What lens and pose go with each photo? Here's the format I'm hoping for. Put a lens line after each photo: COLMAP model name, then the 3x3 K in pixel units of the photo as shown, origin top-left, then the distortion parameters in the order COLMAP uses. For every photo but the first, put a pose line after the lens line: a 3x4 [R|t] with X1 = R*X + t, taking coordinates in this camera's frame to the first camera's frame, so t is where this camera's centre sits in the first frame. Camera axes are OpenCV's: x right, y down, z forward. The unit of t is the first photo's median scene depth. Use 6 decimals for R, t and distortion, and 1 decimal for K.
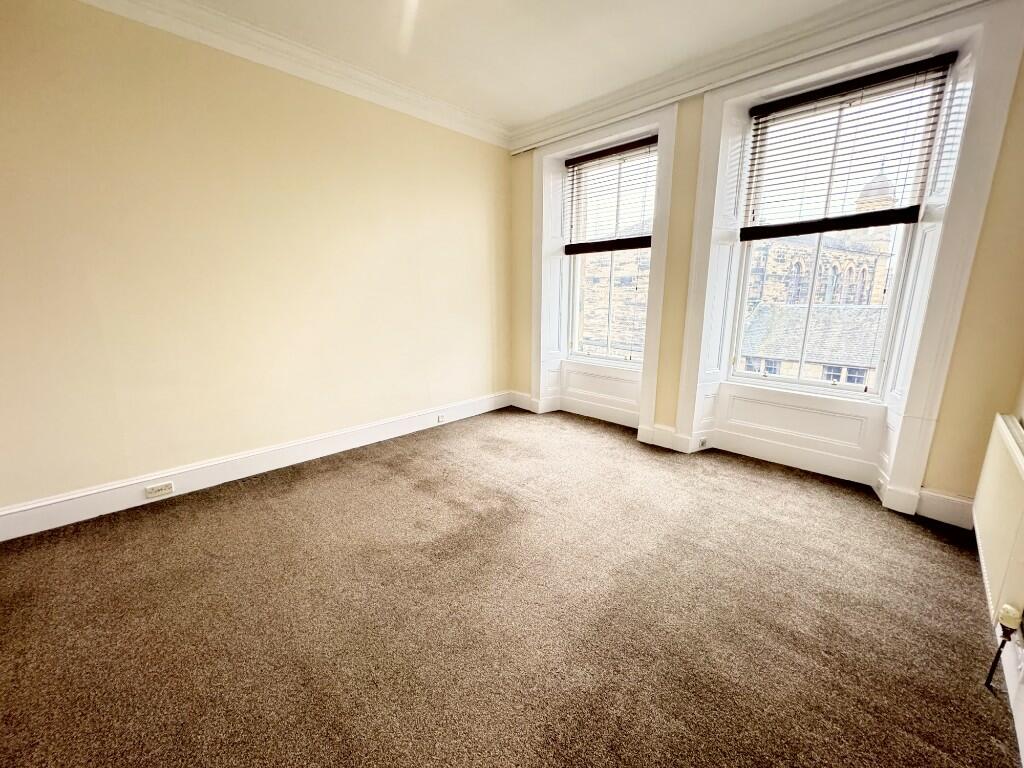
lens RADIAL K [[410.6, 0, 512.0], [0, 410.6, 384.0], [0, 0, 1]] dist [-0.000041, -0.000040]
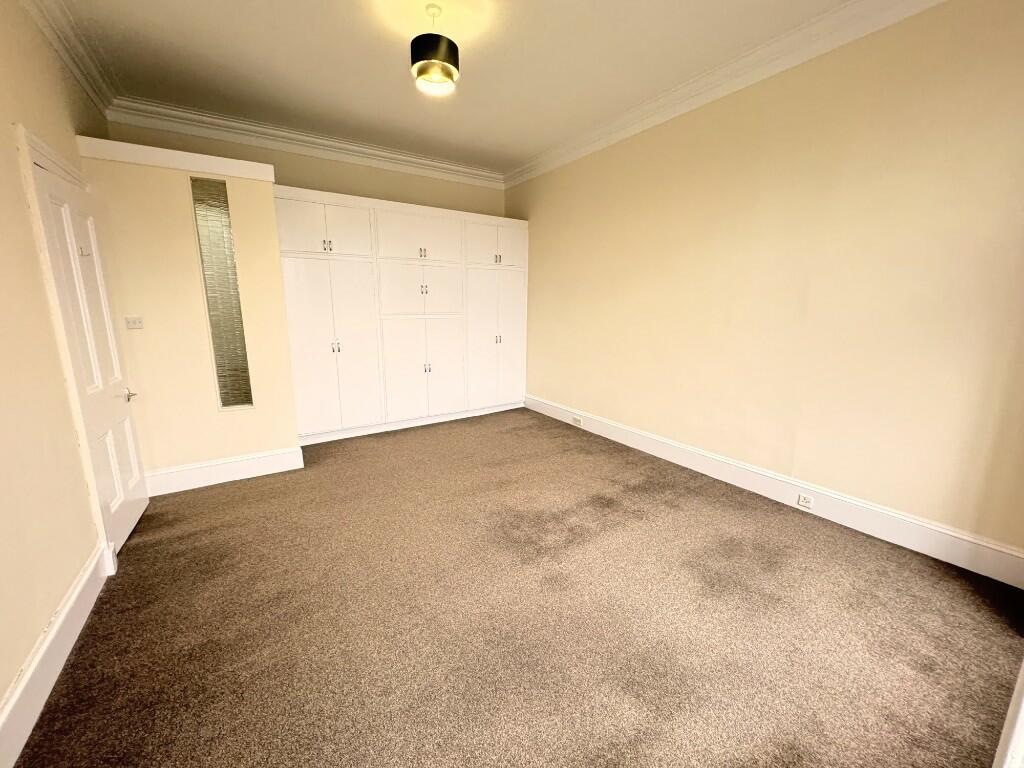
lens RADIAL K [[410.6, 0, 512.0], [0, 410.6, 384.0], [0, 0, 1]] dist [-0.000041, -0.000040]
pose [[-0.225744, 0.175943, -0.958167, 0.627301], [-0.217926, 0.949510, 0.225696, -0.164238], [0.949499, 0.259759, -0.176004, 0.790882]]
